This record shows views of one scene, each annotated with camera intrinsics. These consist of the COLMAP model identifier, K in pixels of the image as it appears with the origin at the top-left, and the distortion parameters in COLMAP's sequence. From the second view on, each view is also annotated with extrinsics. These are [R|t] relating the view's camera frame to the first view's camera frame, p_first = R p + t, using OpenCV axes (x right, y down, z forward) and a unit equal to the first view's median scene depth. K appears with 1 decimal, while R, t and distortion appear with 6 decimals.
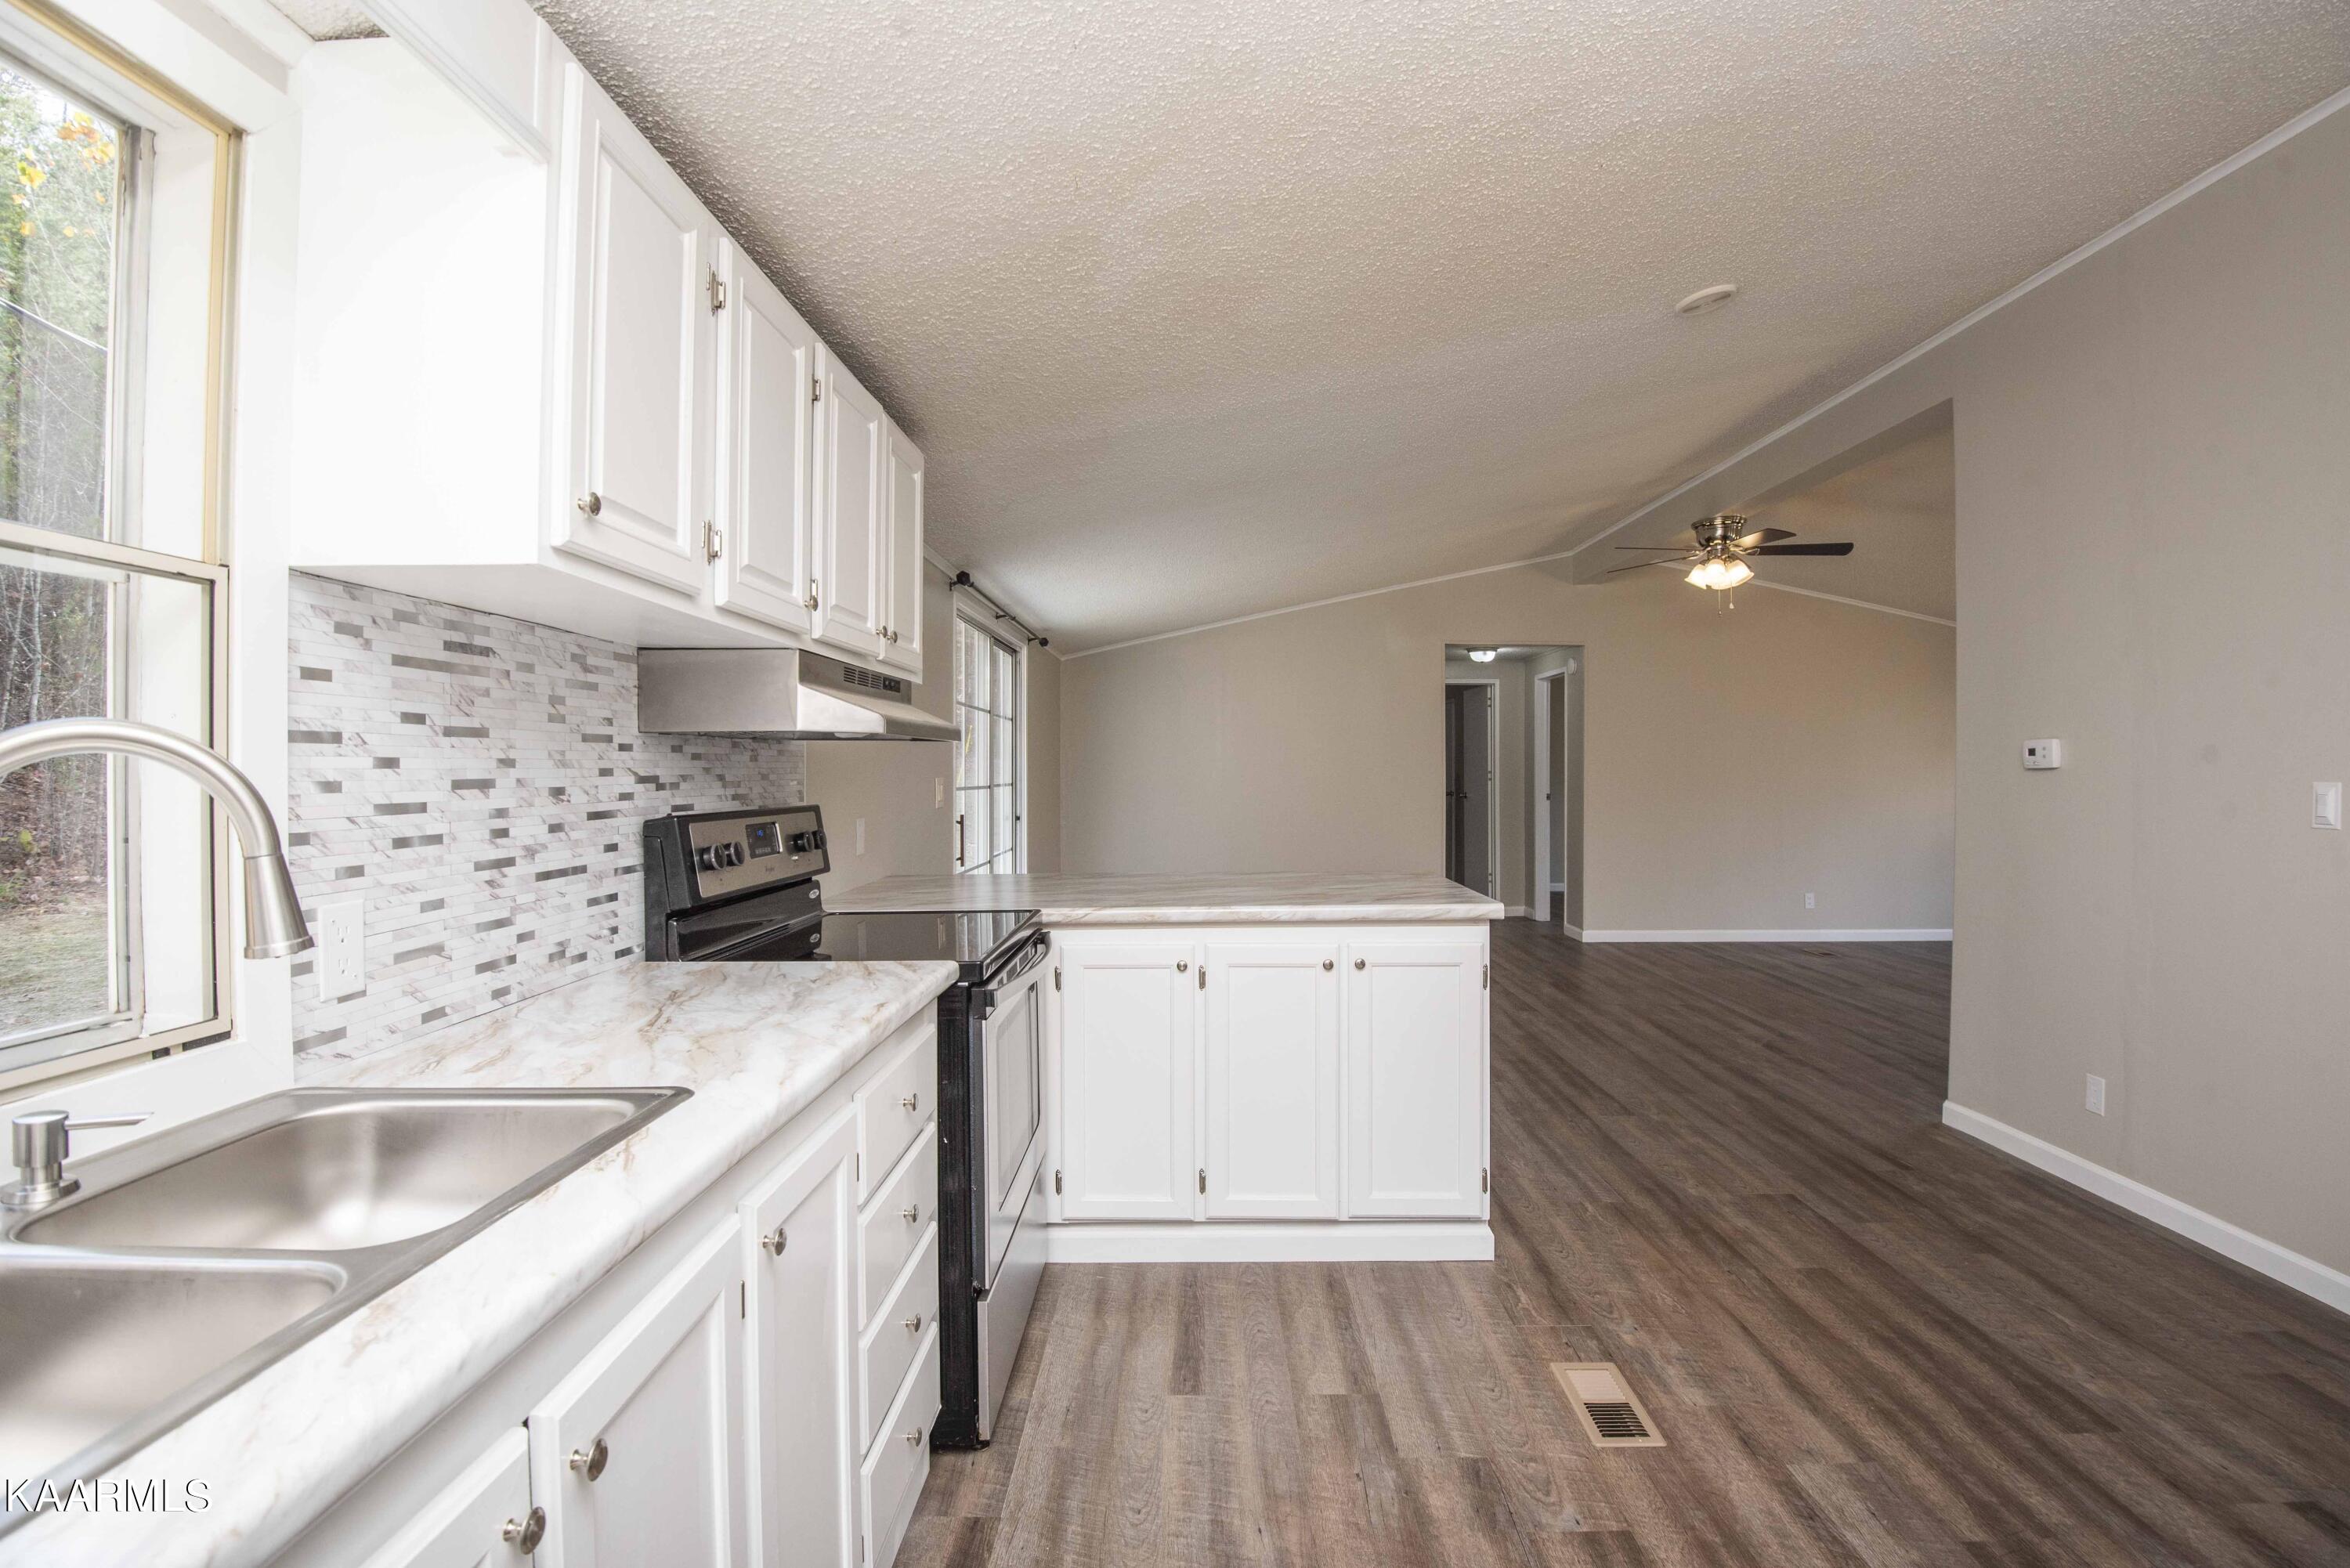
lens RADIAL K [[1073.8, 0, 1182.6], [0, 1073.8, 781.2], [0, 0, 1]] dist [-0.026309, -0.006614]
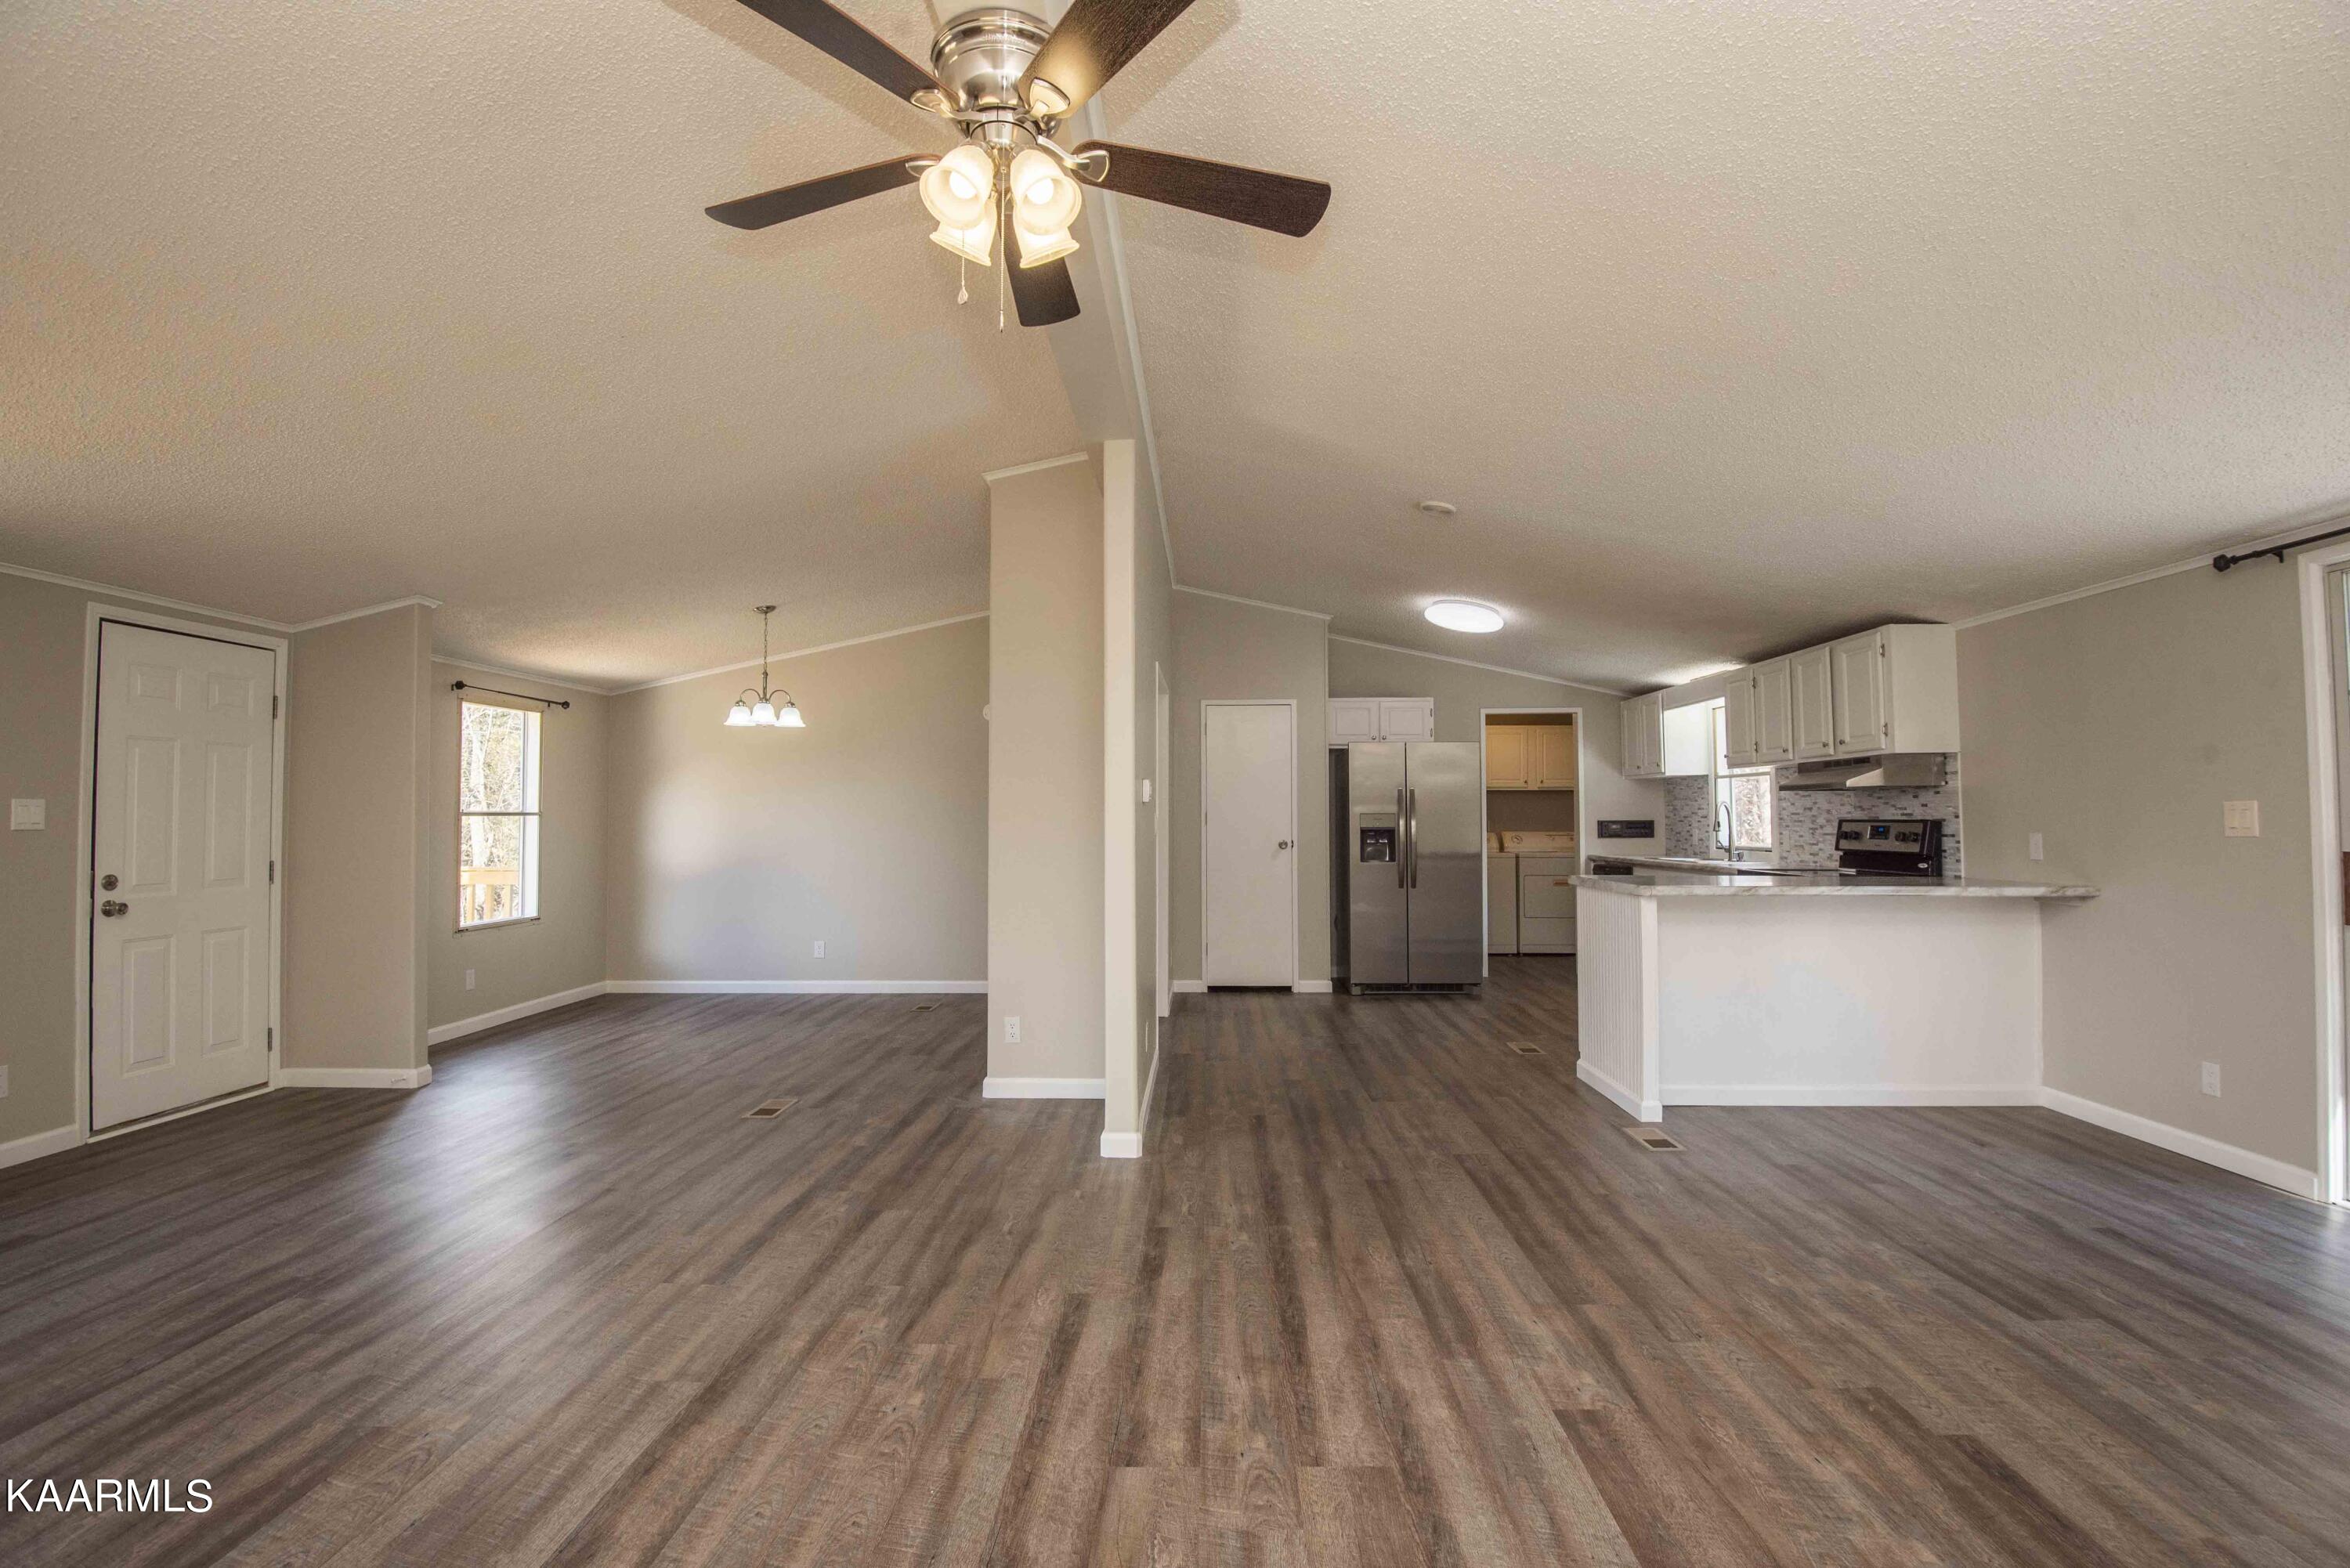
lens RADIAL K [[1073.8, 0, 1202.9], [0, 1073.8, 775.3], [0, 0, 1]] dist [-0.026309, -0.006614]
pose [[-0.999996, 0.001813, -0.002299, 1.412800], [0.001880, 0.999566, -0.029388, -0.008113], [0.002244, -0.029392, -0.999565, 4.284492]]
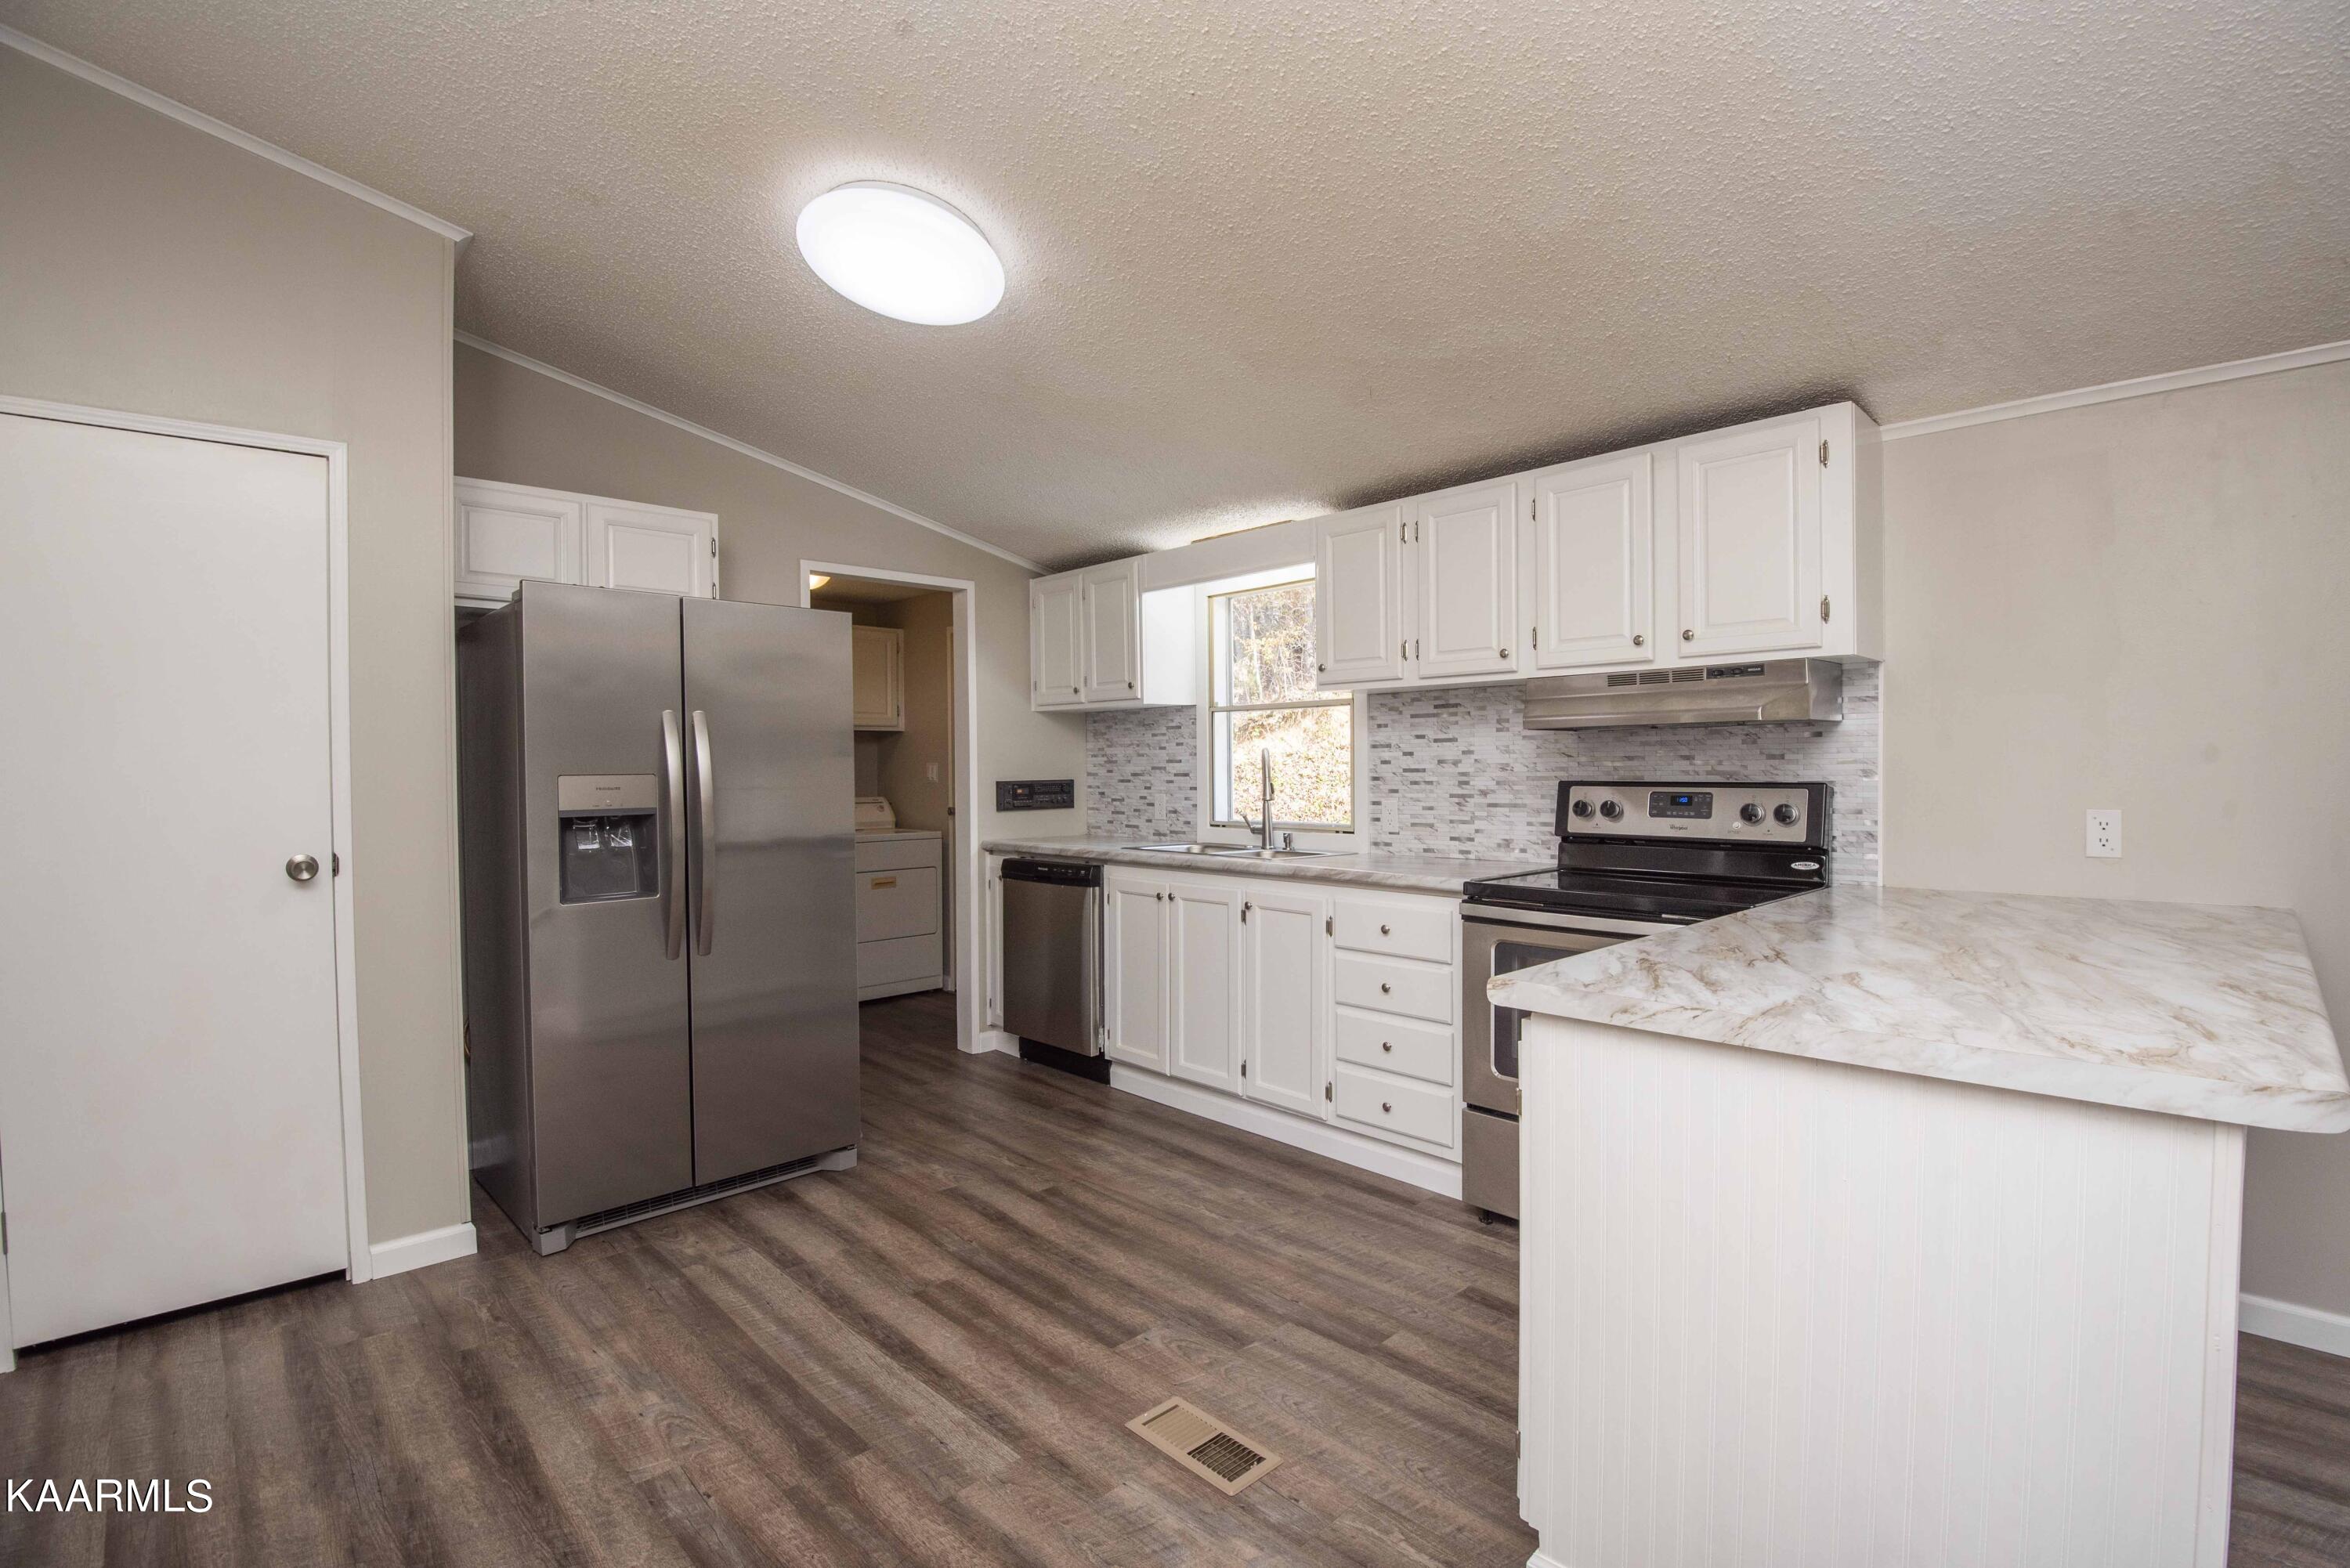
lens RADIAL K [[1073.8, 0, 1182.2], [0, 1073.8, 783.4], [0, 0, 1]] dist [-0.026309, -0.006614]
pose [[-0.710858, 0.014305, -0.703190, 1.241061], [-0.002301, 0.999740, 0.022665, -0.001384], [0.703332, 0.017729, -0.710640, 1.931157]]
